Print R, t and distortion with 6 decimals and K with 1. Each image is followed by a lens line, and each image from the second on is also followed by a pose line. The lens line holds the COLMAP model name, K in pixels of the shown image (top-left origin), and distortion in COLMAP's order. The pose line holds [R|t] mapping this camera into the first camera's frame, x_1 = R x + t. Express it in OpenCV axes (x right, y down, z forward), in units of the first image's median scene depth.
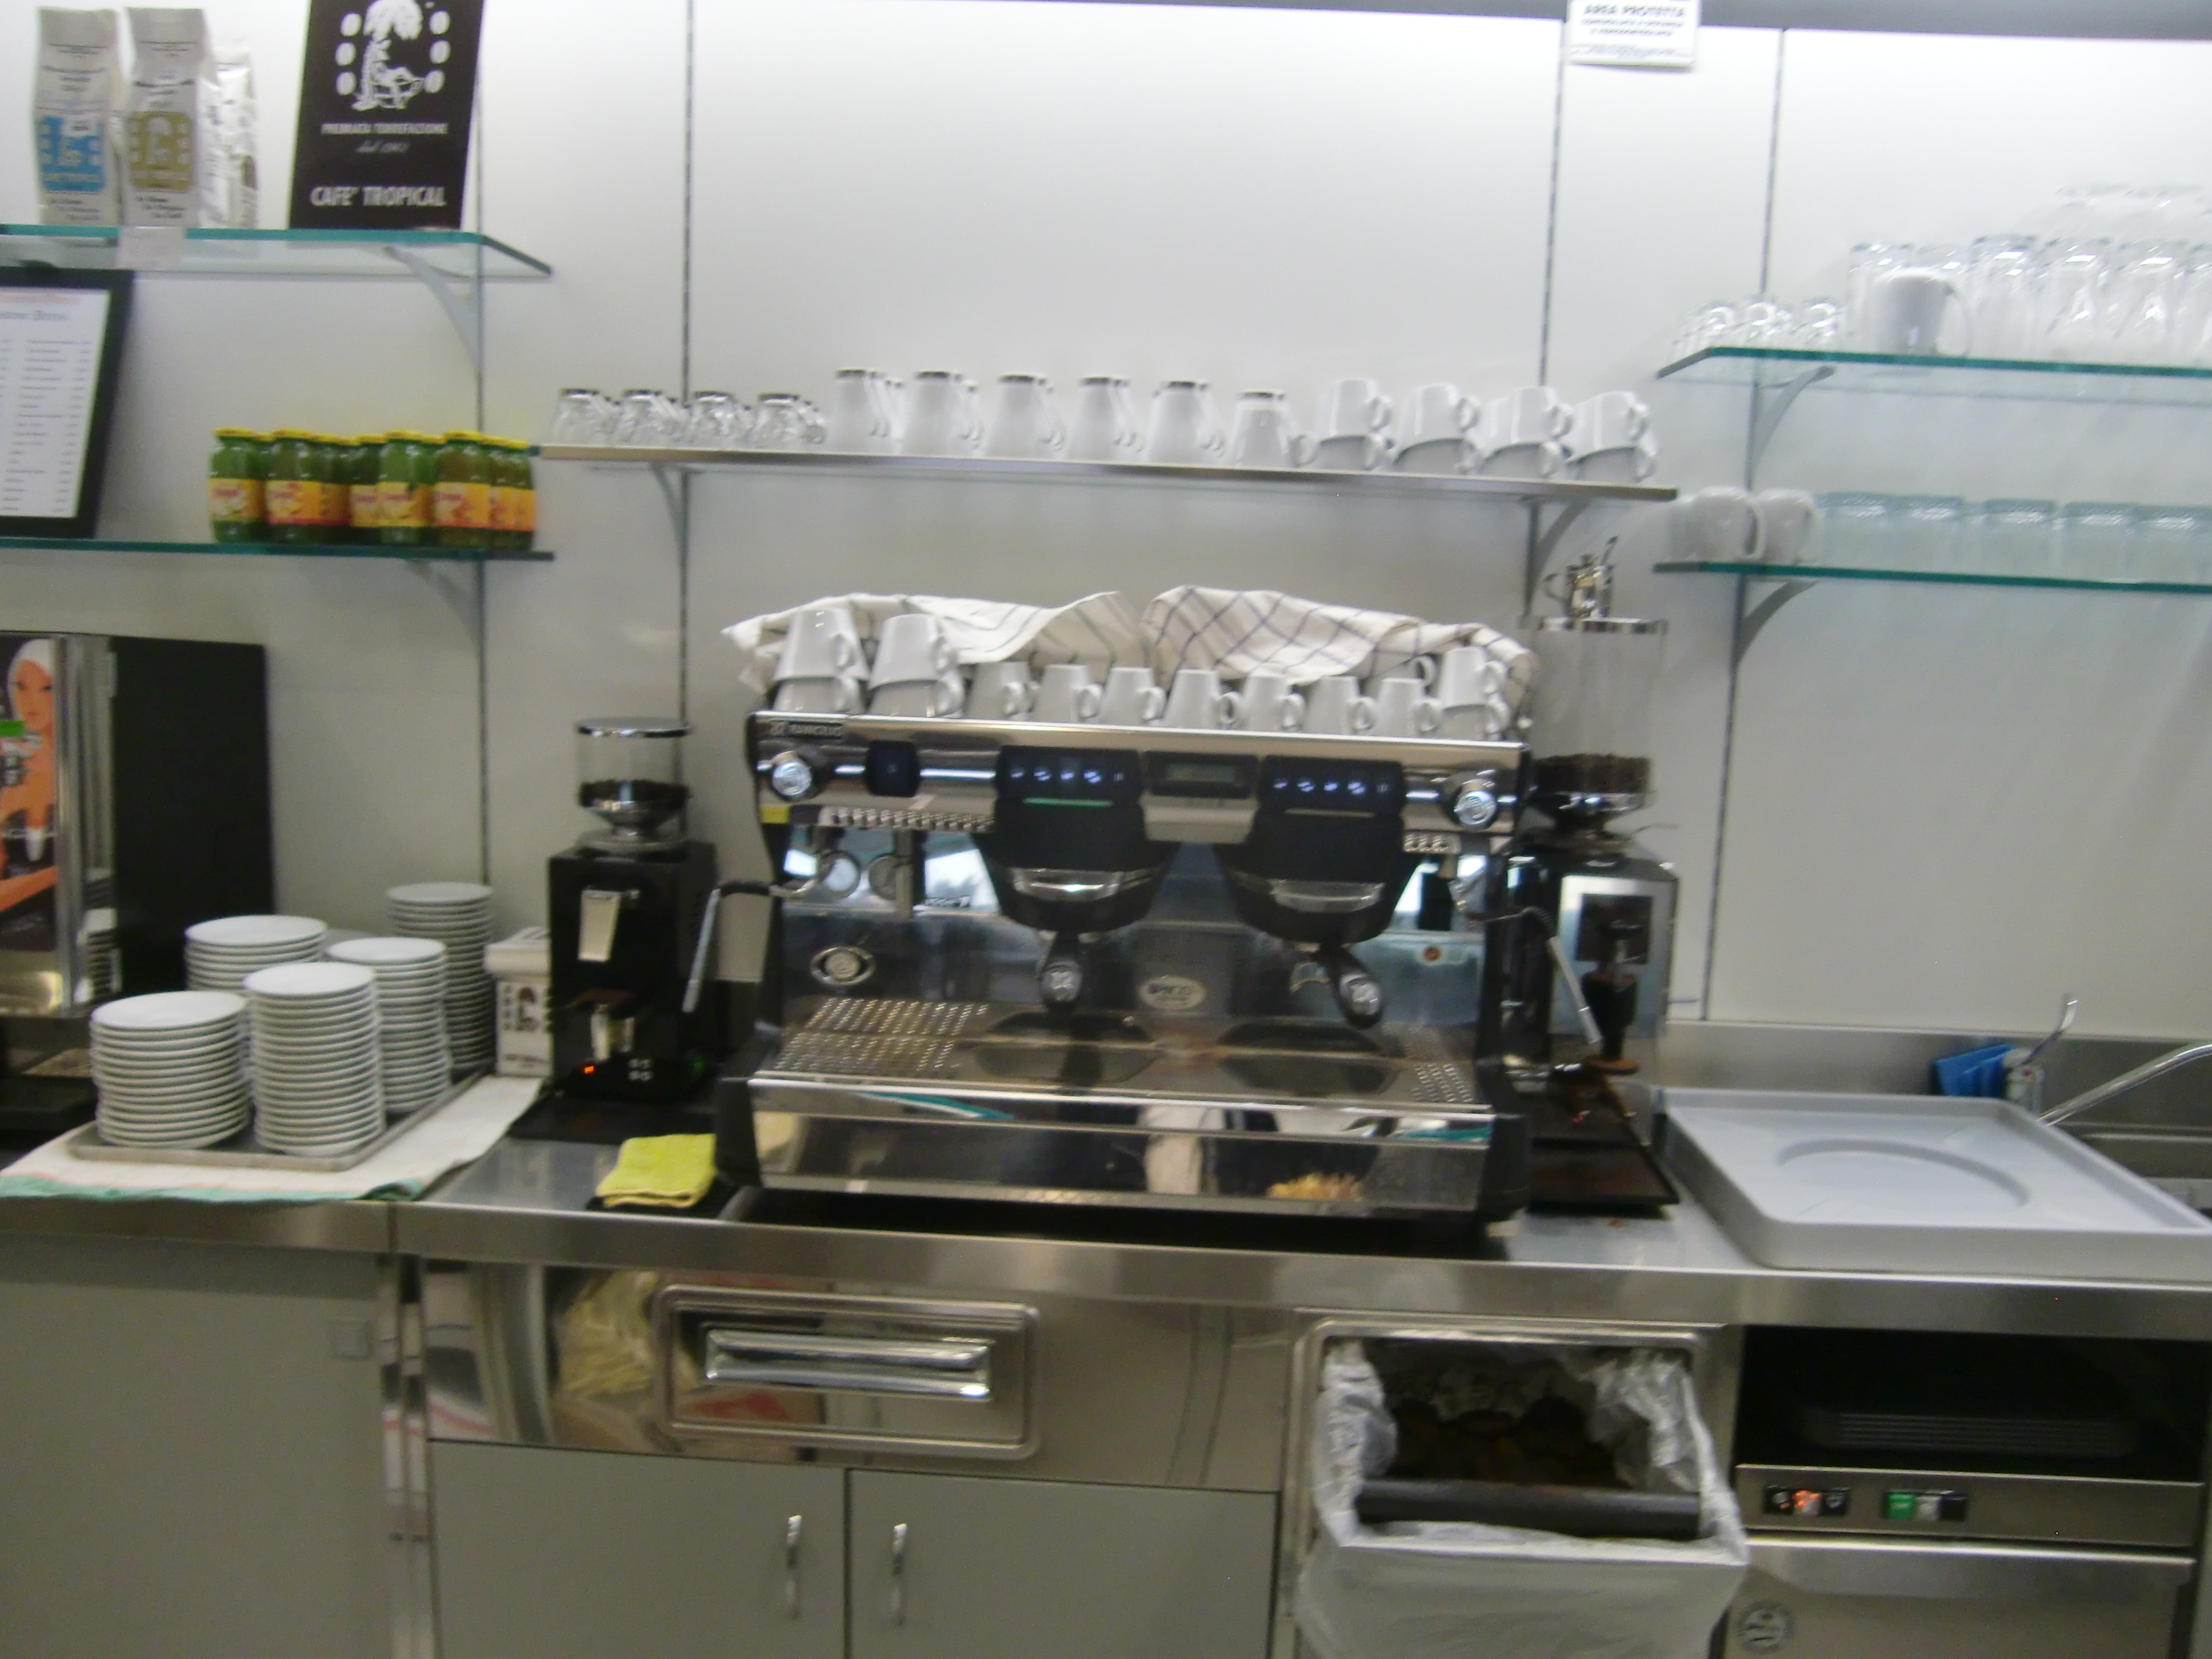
lens RADIAL K [[1788.1, 0, 1115.0], [0, 1788.1, 850.4], [0, 0, 1]] dist [-0.123310, 0.126230]
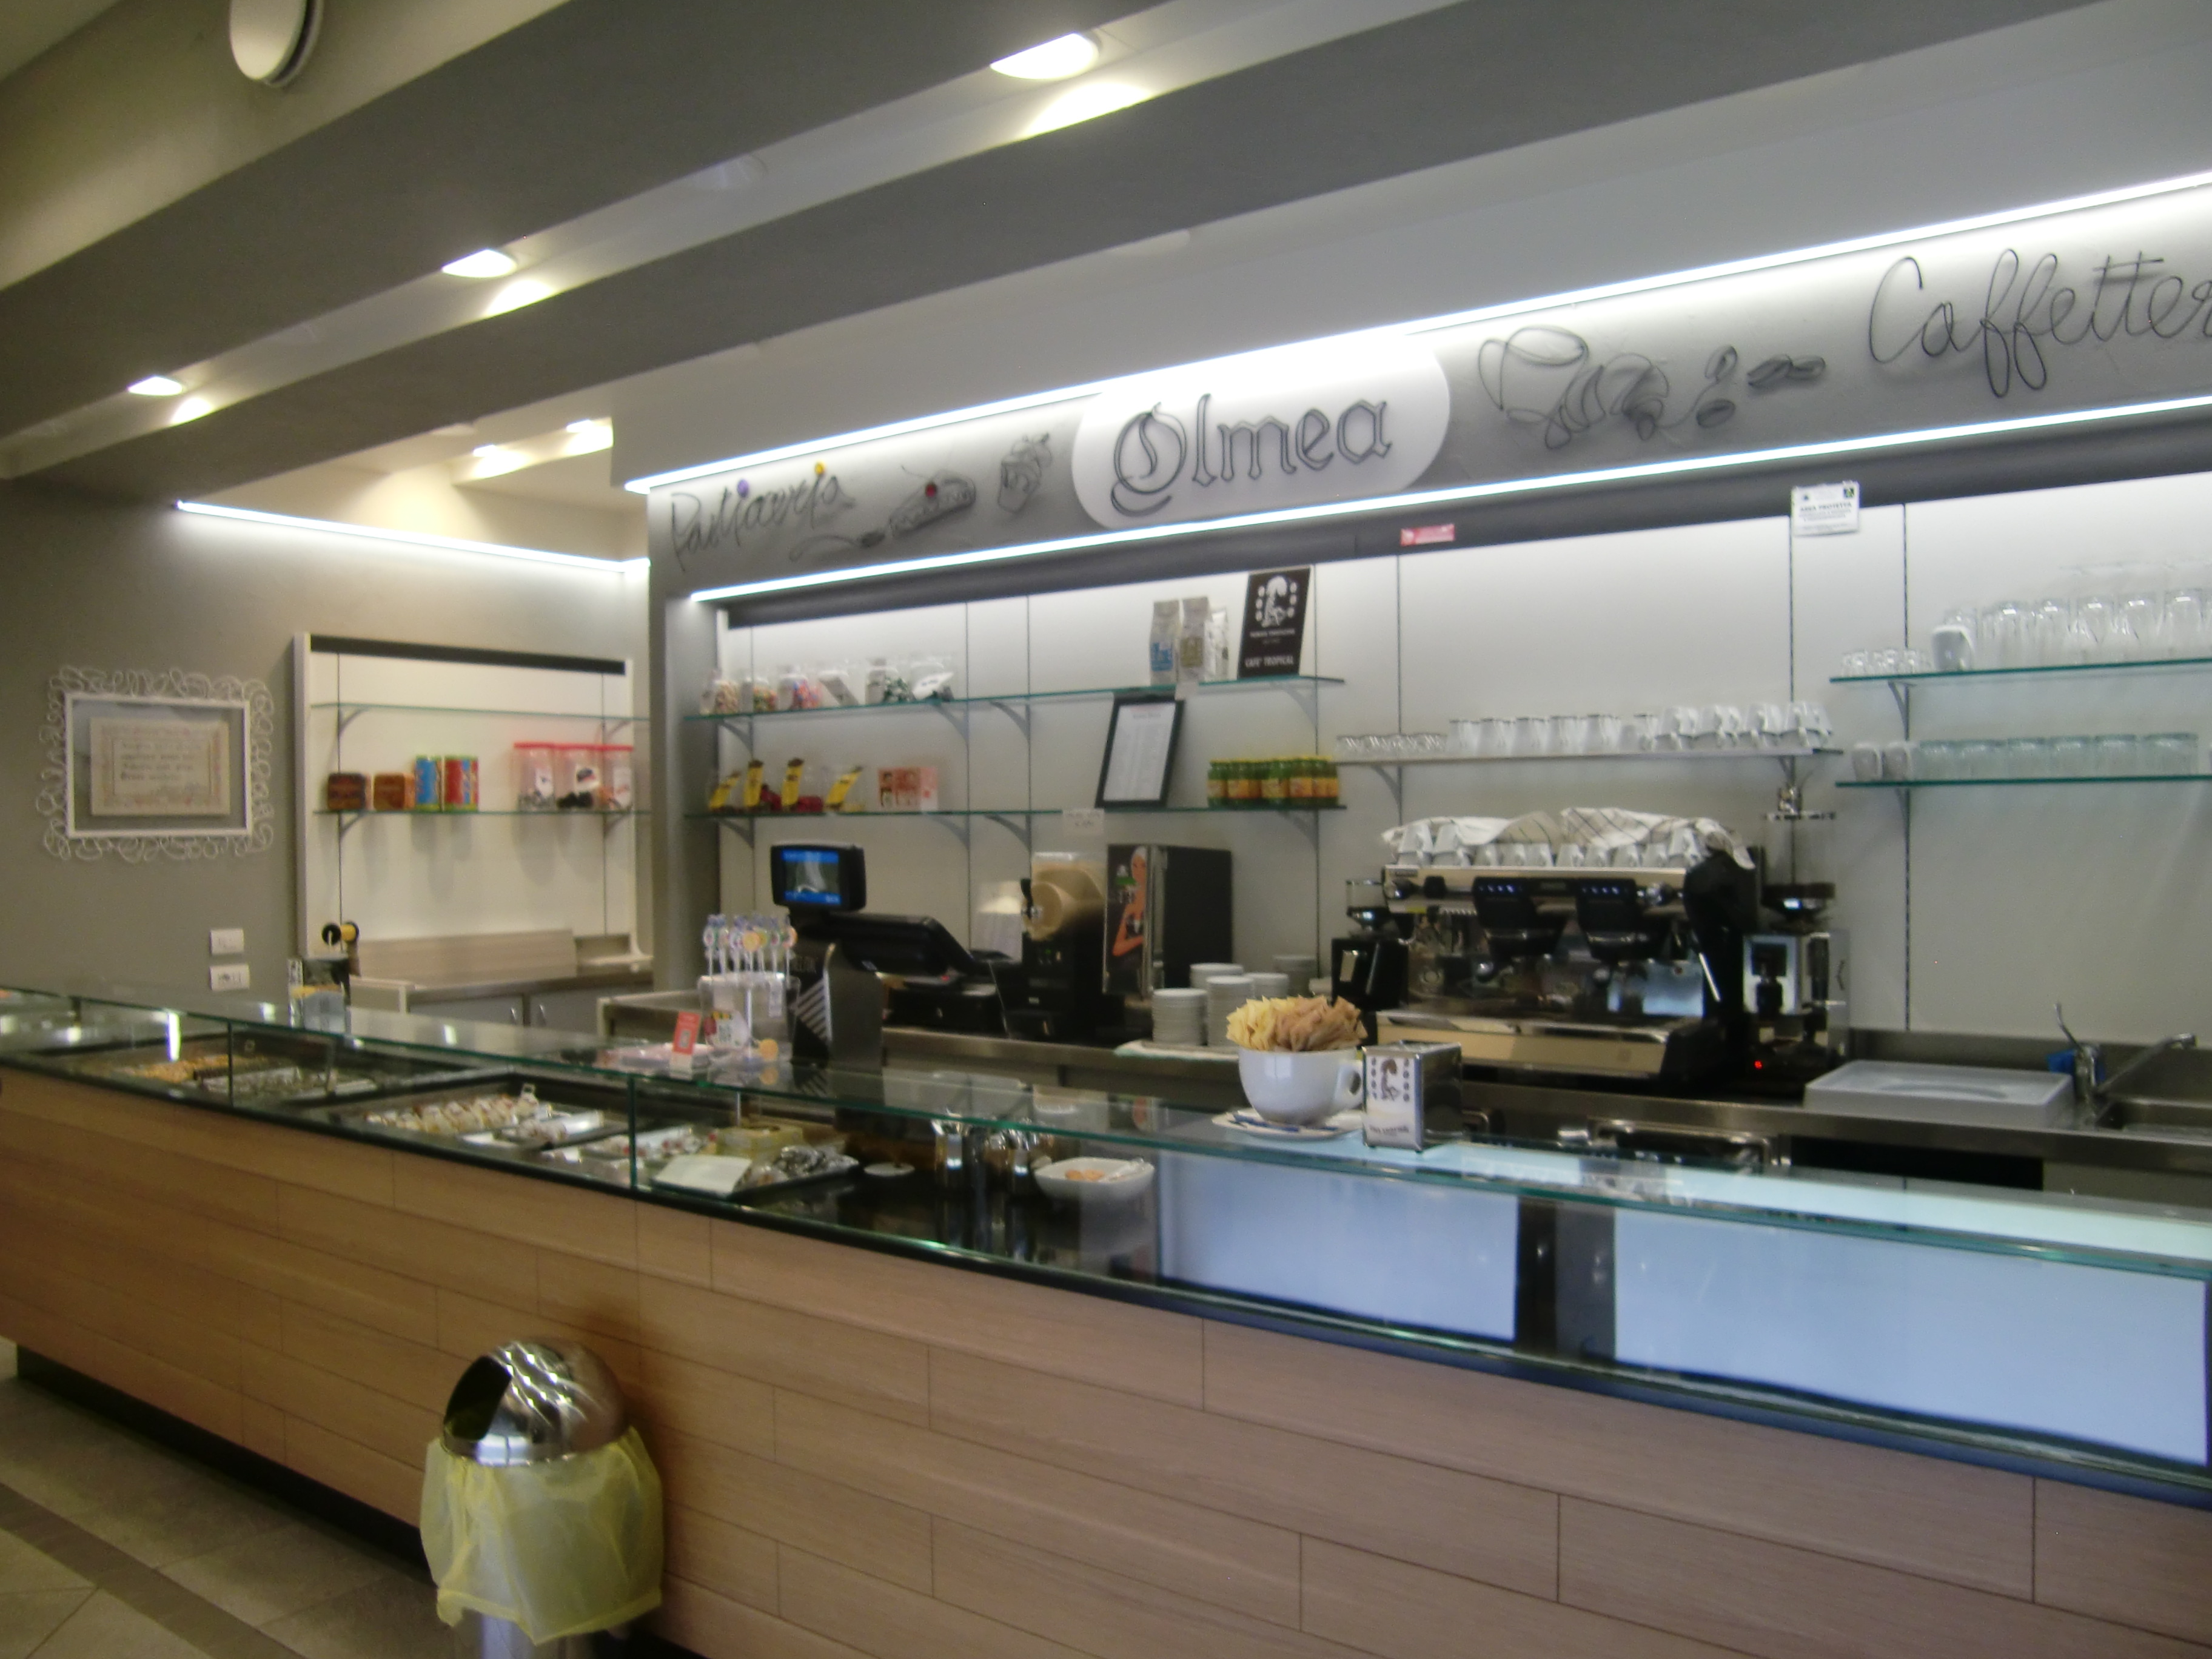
lens RADIAL K [[1788.1, 0, 1115.0], [0, 1788.1, 850.4], [0, 0, 1]] dist [-0.123310, 0.126230]
pose [[0.821066, -0.035768, -0.569711, 0.790885], [-0.042147, 0.991512, -0.122992, 0.193659], [0.569275, 0.124996, 0.812590, -1.083861]]
